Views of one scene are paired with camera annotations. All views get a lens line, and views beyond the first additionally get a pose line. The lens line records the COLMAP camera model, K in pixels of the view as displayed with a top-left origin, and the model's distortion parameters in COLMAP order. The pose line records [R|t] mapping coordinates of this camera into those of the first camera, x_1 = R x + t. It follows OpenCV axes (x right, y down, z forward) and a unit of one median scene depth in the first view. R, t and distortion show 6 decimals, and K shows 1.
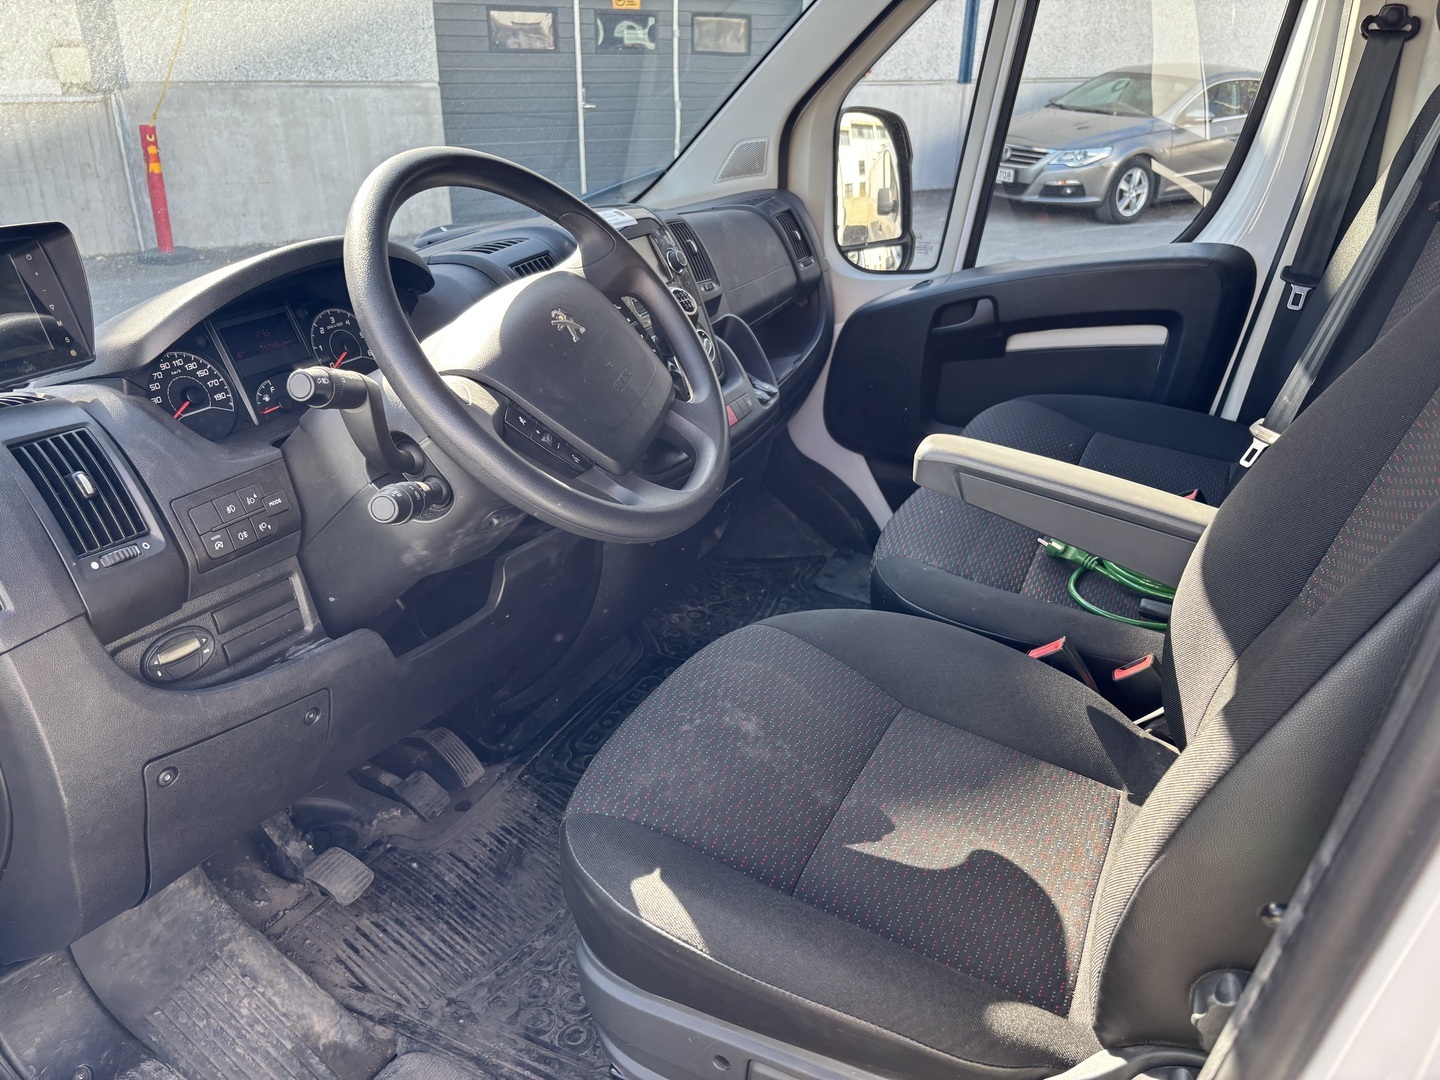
lens RADIAL K [[1116.1, 0, 720.1], [0, 1116.1, 539.8], [0, 0, 1]] dist [-0.012666, -0.009029]
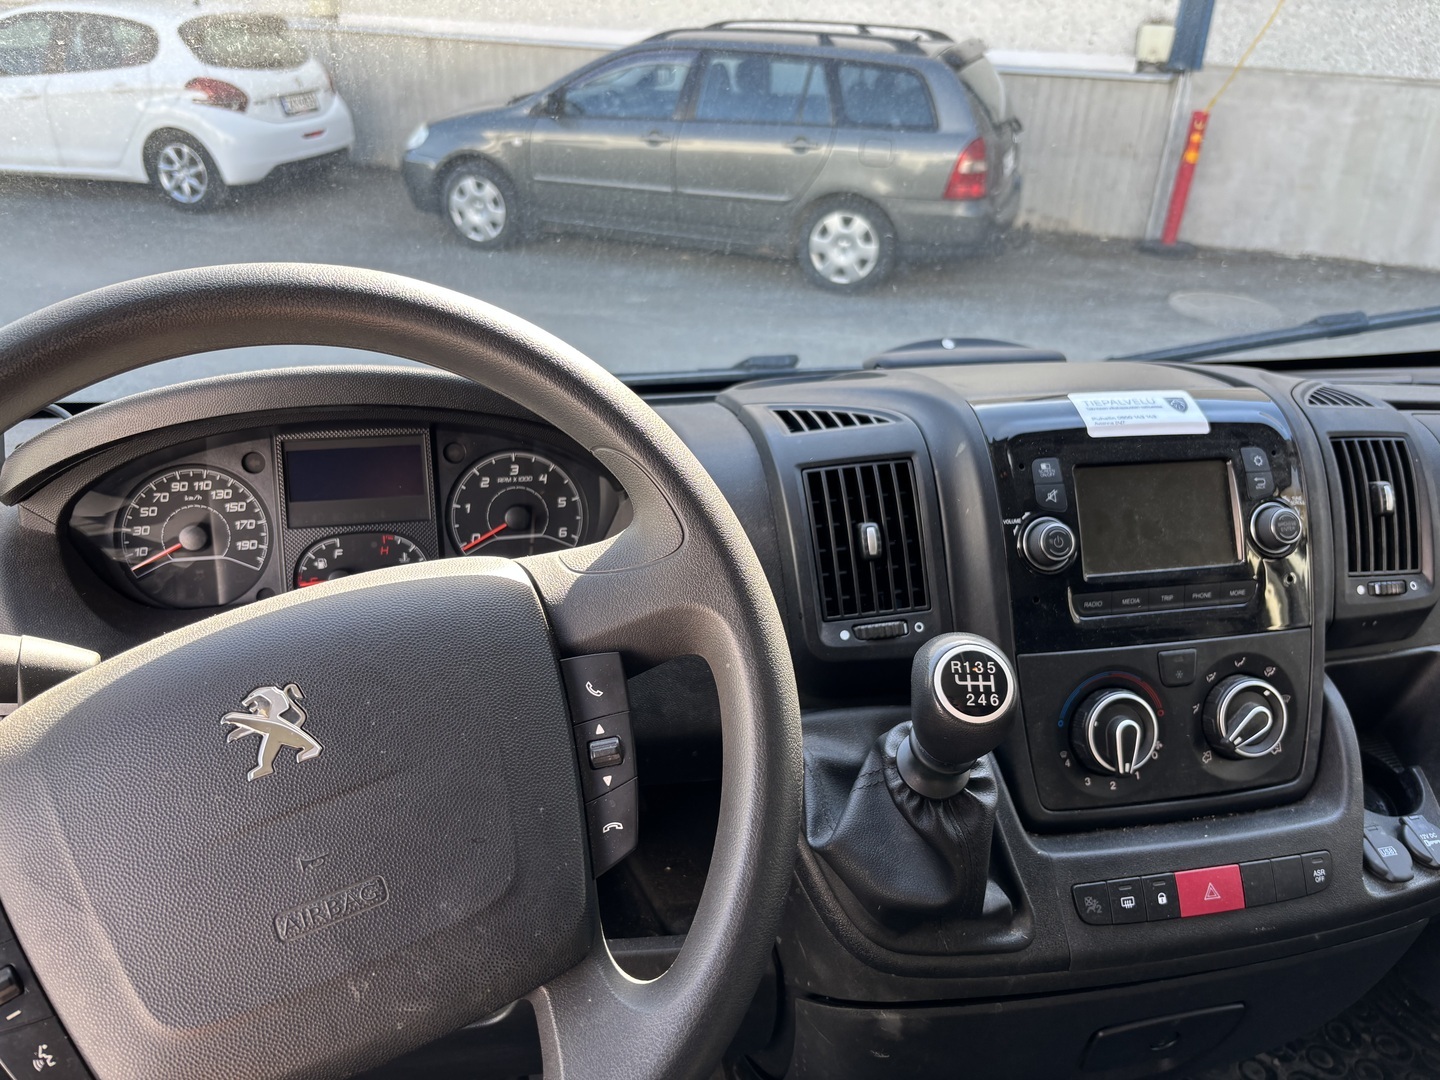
lens RADIAL K [[1116.1, 0, 720.0], [0, 1116.1, 542.6], [0, 0, 1]] dist [-0.012666, -0.009029]
pose [[0.610750, 0.357174, -0.706690, 0.143506], [-0.345614, 0.923229, 0.167923, -0.227771], [0.712415, 0.141683, 0.687307, 0.479450]]
